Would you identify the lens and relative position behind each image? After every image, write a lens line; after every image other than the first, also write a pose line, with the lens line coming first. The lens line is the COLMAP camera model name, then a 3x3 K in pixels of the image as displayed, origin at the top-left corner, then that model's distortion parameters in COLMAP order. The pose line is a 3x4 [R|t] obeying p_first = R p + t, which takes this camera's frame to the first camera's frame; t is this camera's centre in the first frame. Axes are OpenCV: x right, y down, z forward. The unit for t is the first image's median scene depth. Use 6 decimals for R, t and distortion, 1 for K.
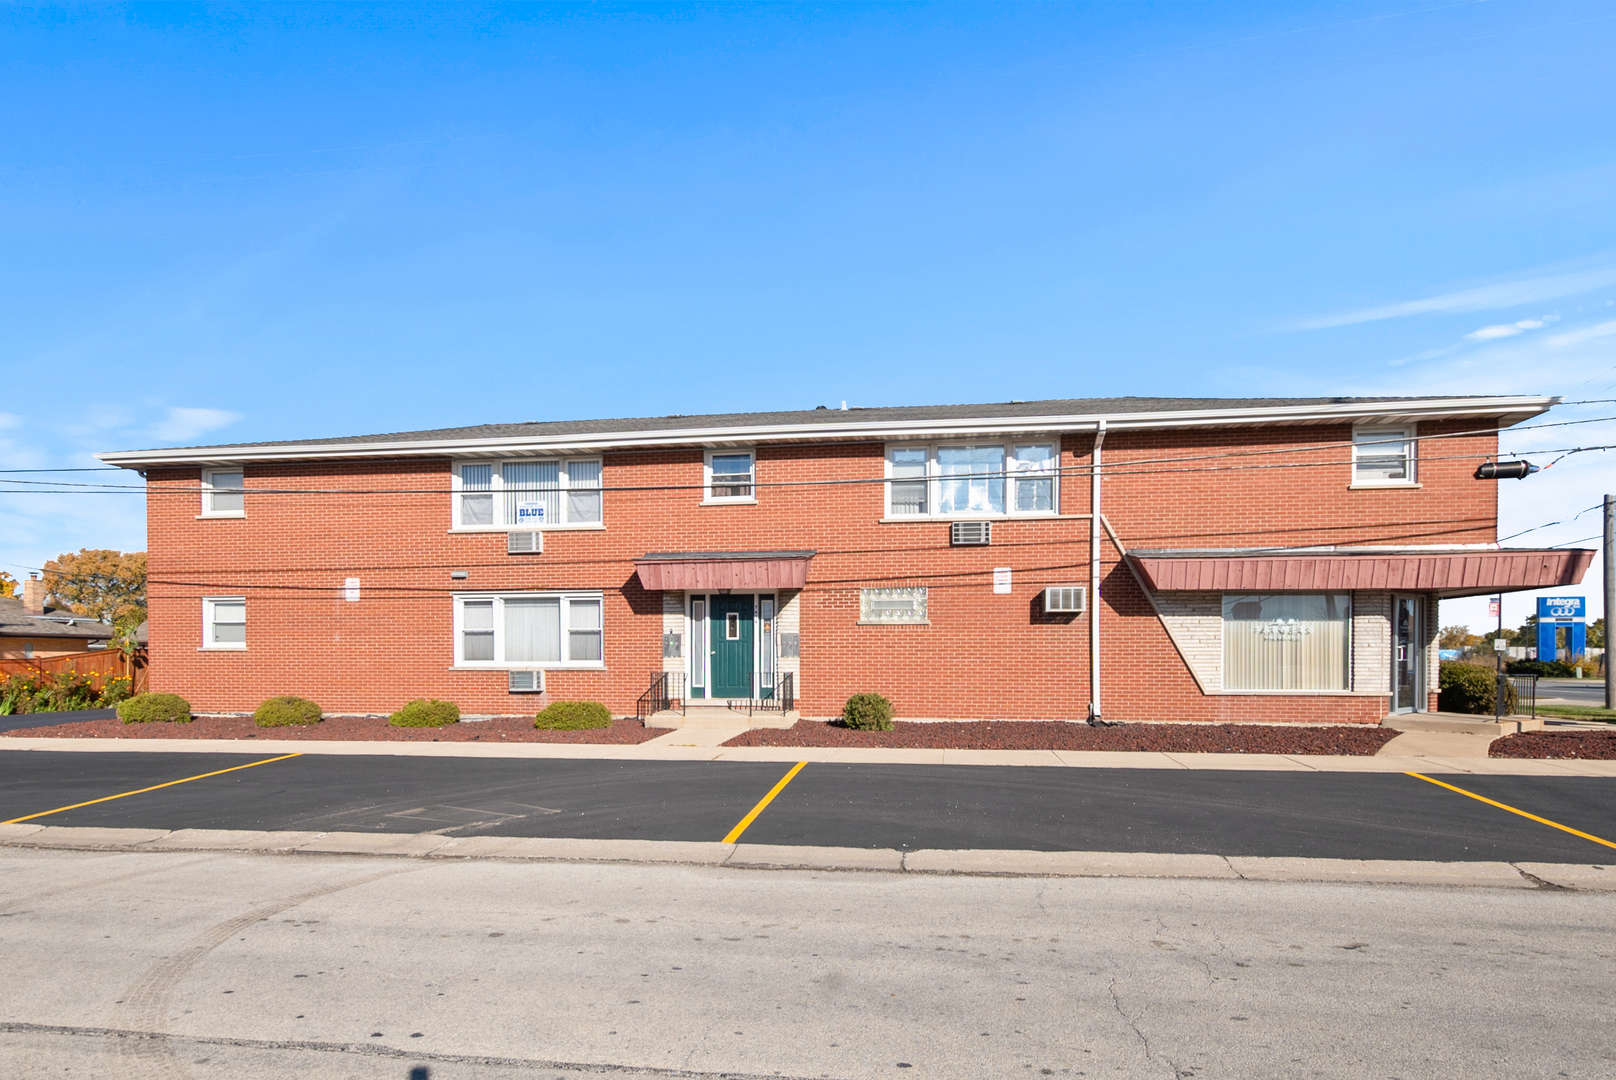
lens RADIAL K [[742.4, 0, 805.8], [0, 742.4, 583.7], [0, 0, 1]] dist [0.003321, 0.000190]
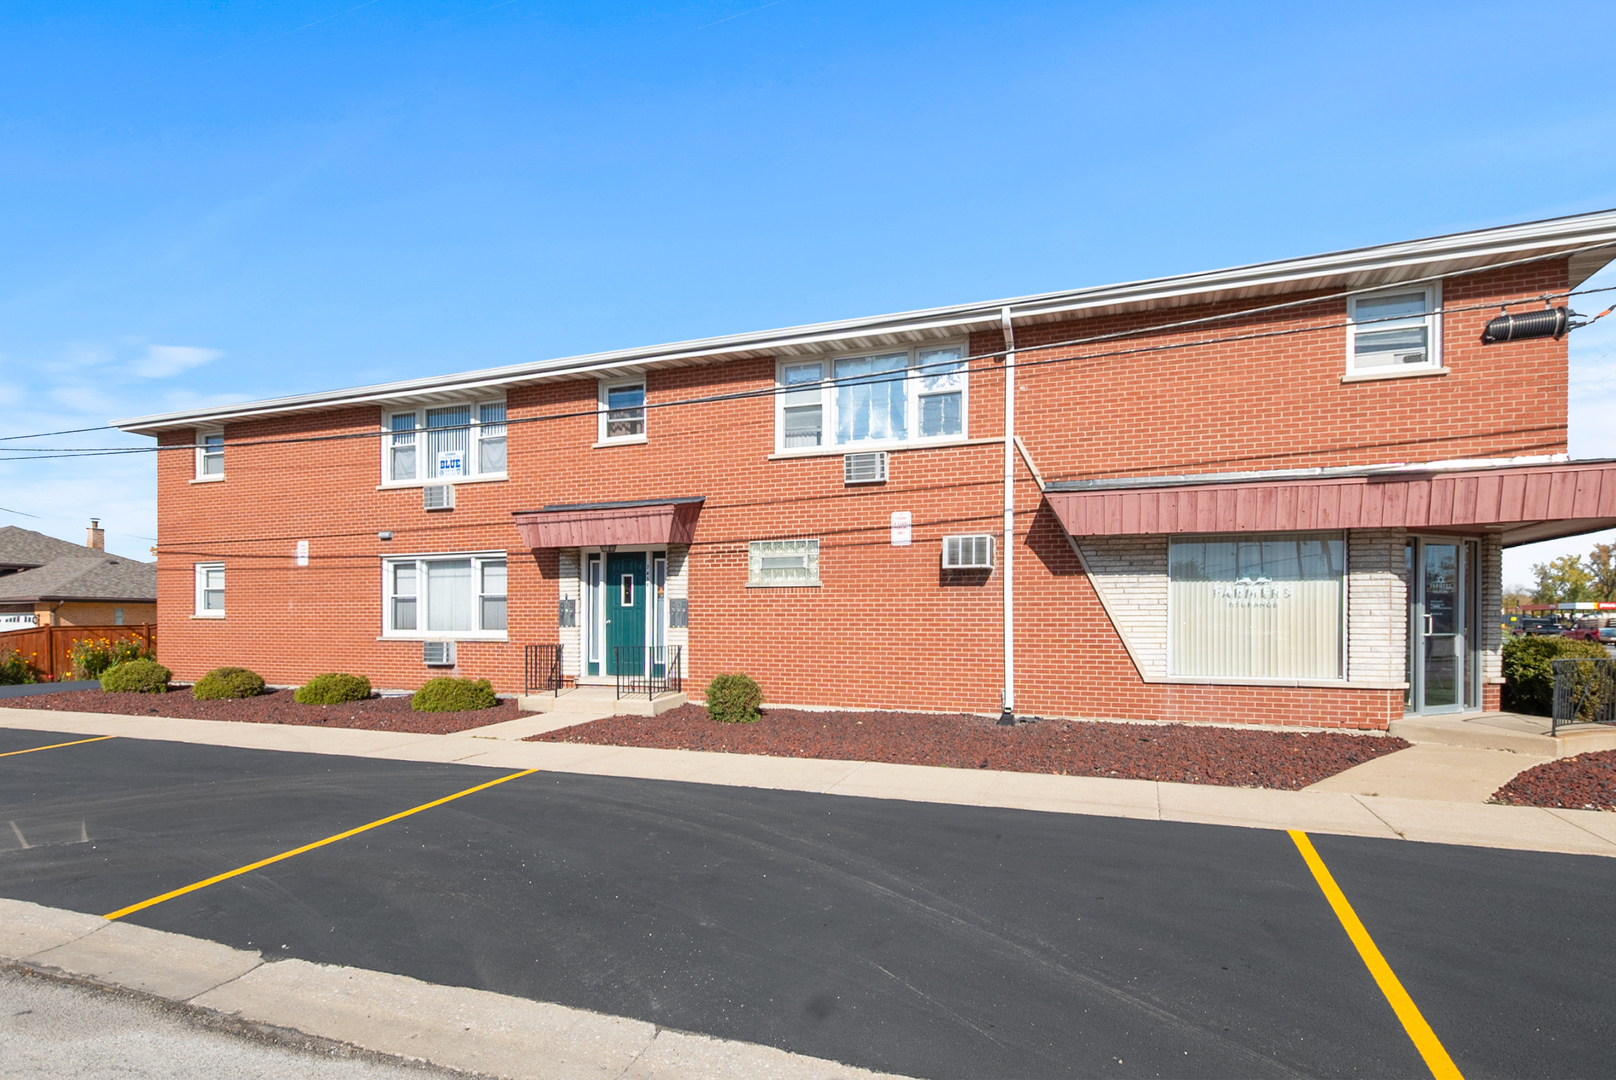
lens RADIAL K [[785.8, 0, 821.6], [0, 785.8, 545.7], [0, 0, 1]] dist [0.000459, 0.000554]
pose [[0.990258, -0.014335, -0.138502, 0.291296], [0.014542, 0.999894, 0.000482, 0.011719], [0.138480, -0.002492, 0.990362, 0.182626]]
